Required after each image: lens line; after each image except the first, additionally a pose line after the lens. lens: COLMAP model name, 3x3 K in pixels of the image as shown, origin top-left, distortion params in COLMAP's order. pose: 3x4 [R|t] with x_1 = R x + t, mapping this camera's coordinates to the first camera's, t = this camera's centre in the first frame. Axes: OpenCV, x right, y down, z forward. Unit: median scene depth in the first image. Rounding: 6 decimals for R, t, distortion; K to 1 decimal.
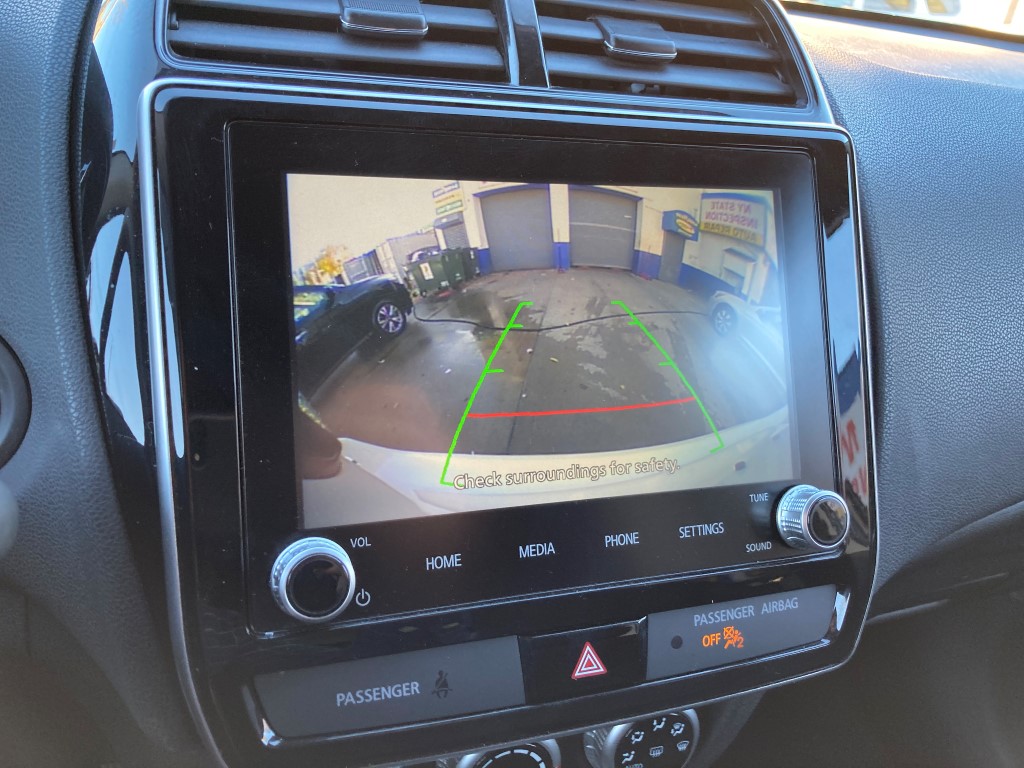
lens RADIAL K [[836.8, 0, 523.8], [0, 836.8, 324.2], [0, 0, 1]] dist [0.017864, -0.011480]
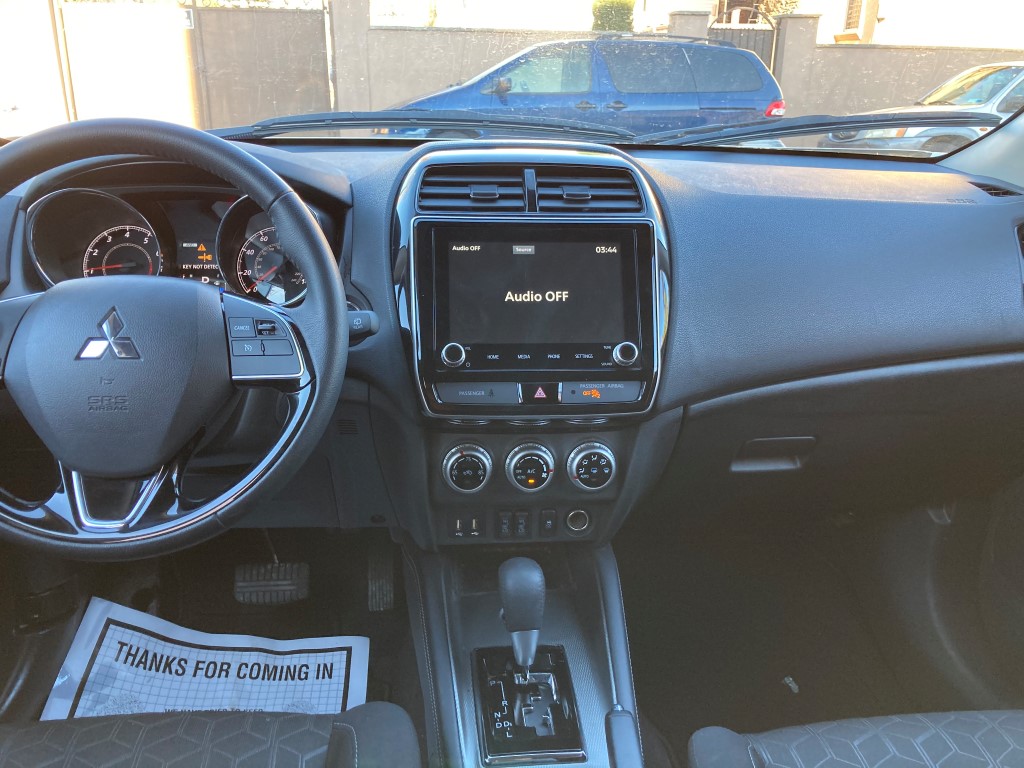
lens RADIAL K [[836.8, 0, 512.1], [0, 836.8, 384.4], [0, 0, 1]] dist [0.017864, -0.011480]
pose [[0.957049, -0.014974, -0.289538, 0.789493], [-0.015472, 0.994605, -0.102578, 0.627406], [0.289512, 0.102652, 0.951654, -1.771026]]
